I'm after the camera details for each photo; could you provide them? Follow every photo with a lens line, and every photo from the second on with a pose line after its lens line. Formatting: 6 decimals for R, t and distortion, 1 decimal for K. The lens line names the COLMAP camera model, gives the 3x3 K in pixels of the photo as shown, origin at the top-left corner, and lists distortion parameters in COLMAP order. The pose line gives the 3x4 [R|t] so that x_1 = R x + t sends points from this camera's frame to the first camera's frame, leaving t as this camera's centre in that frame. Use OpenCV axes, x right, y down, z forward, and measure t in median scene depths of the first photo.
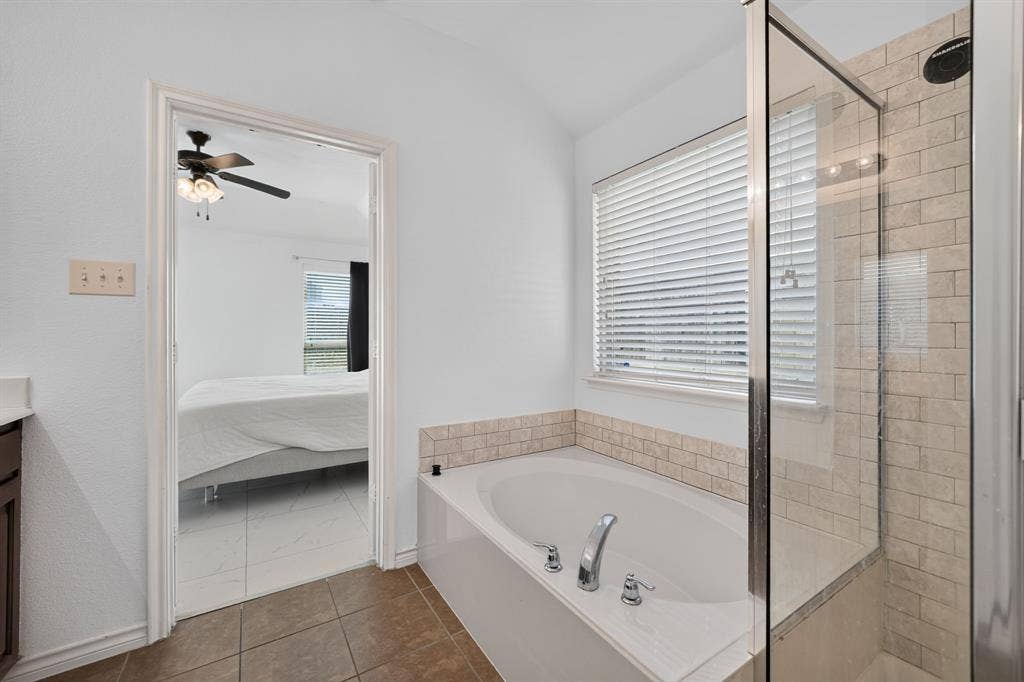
lens RADIAL K [[409.4, 0, 512.8], [0, 409.4, 333.2], [0, 0, 1]] dist [-0.001989, 0.000510]
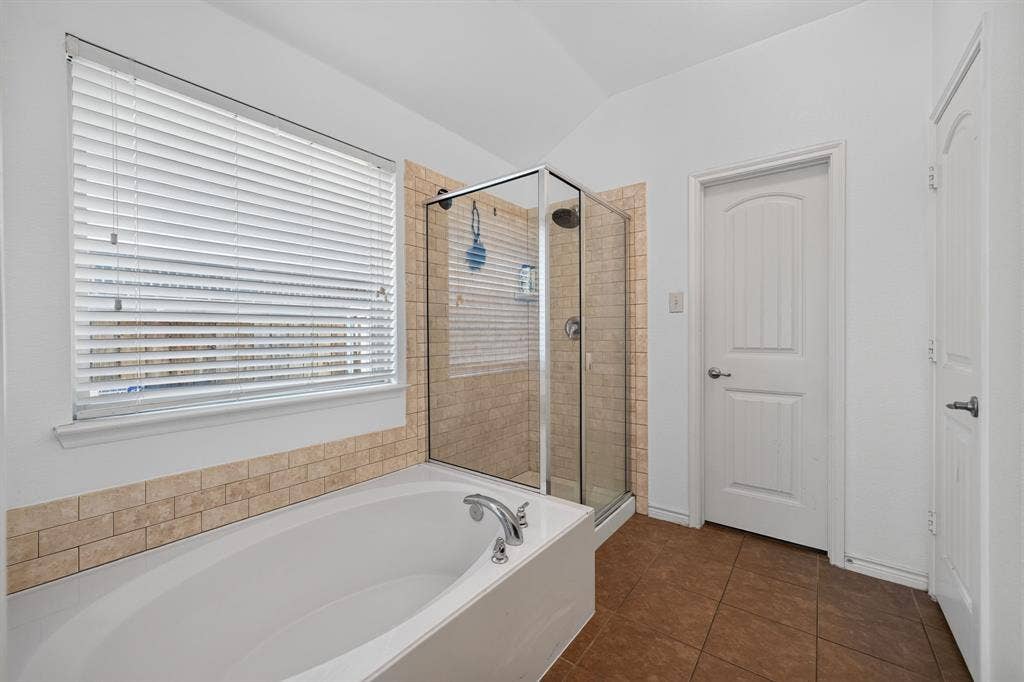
lens RADIAL K [[409.4, 0, 512.8], [0, 409.4, 333.2], [0, 0, 1]] dist [-0.001989, 0.000510]
pose [[-0.347830, 0.004009, 0.937549, -0.524690], [0.001939, 0.999992, -0.003556, -0.001411], [-0.937556, 0.000581, -0.347835, 0.776419]]
